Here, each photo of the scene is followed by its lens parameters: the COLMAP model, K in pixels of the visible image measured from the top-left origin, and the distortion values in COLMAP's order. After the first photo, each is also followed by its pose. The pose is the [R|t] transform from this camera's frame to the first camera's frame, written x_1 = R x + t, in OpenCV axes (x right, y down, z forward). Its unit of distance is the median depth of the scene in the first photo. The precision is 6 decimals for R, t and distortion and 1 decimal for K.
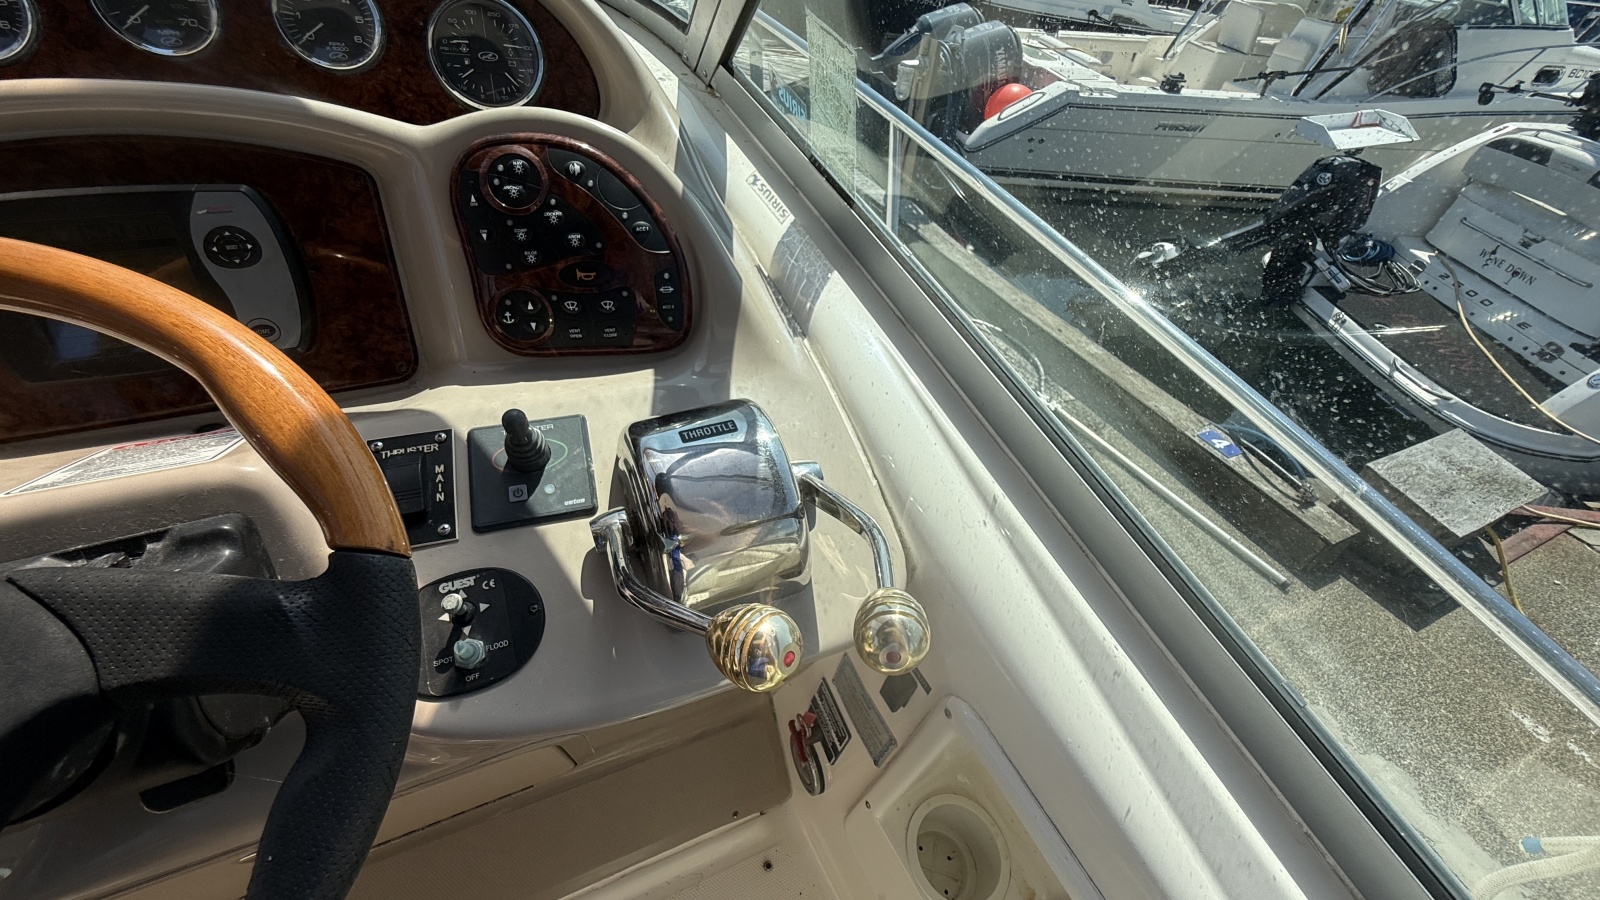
lens RADIAL K [[653.8, 0, 800.0], [0, 653.8, 450.0], [0, 0, 1]] dist [0.005789, -0.000090]
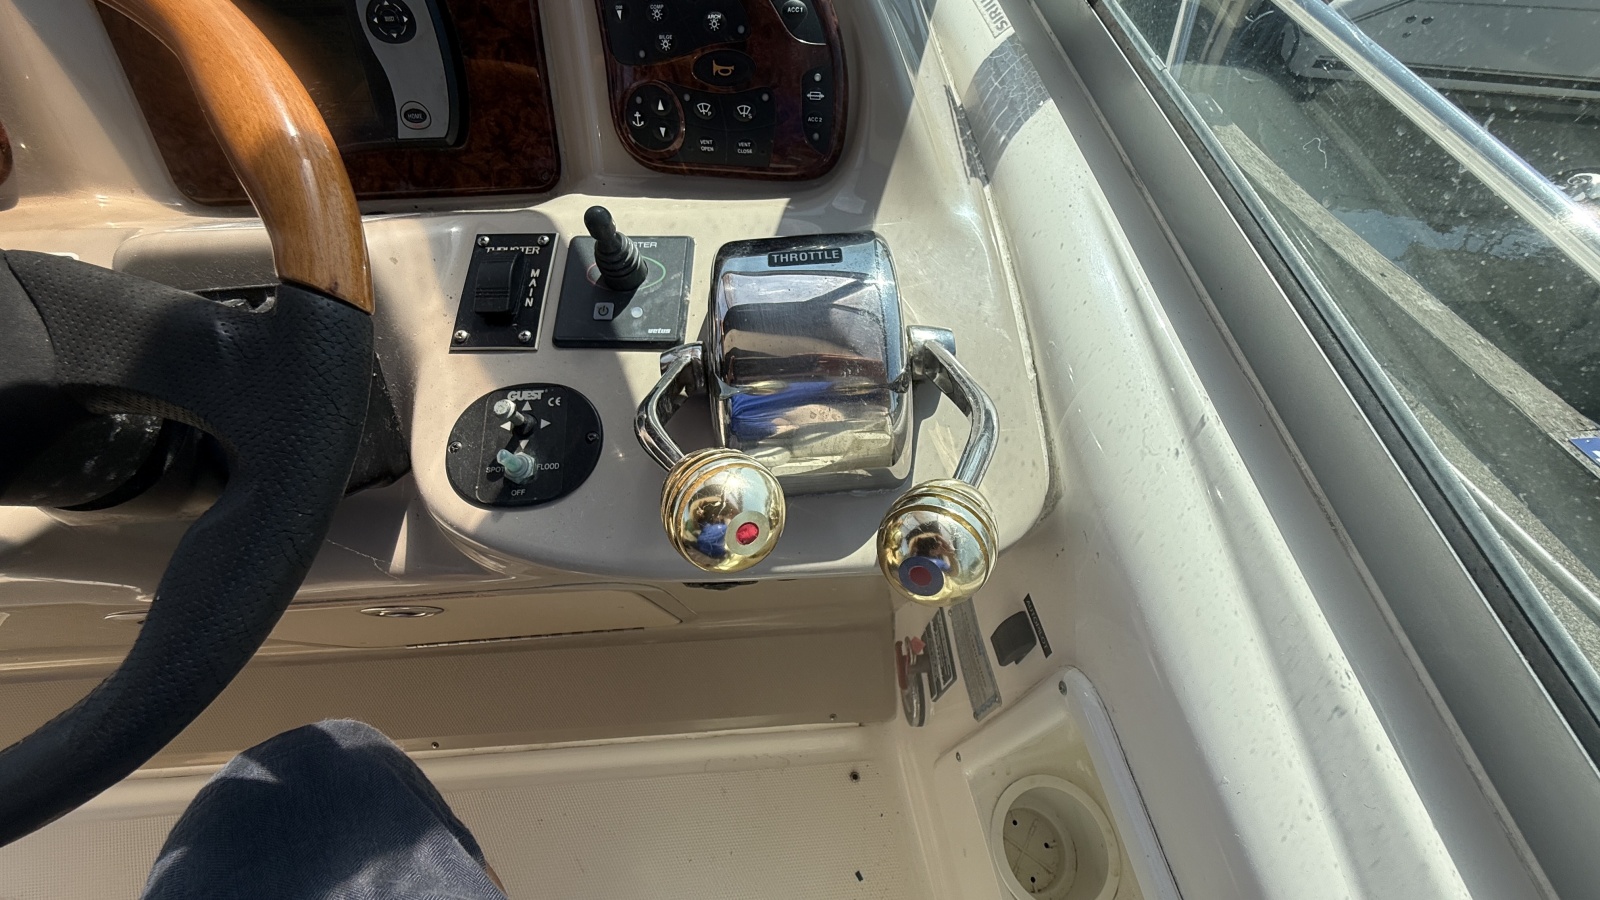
lens RADIAL K [[659.2, 0, 789.5], [0, 659.2, 441.9], [0, 0, 1]] dist [0.000831, -0.000078]
pose [[0.933866, 0.199269, -0.296962, 0.093654], [-0.162188, 0.976060, 0.144923, 0.059132], [0.318731, -0.087175, 0.943828, 0.186331]]
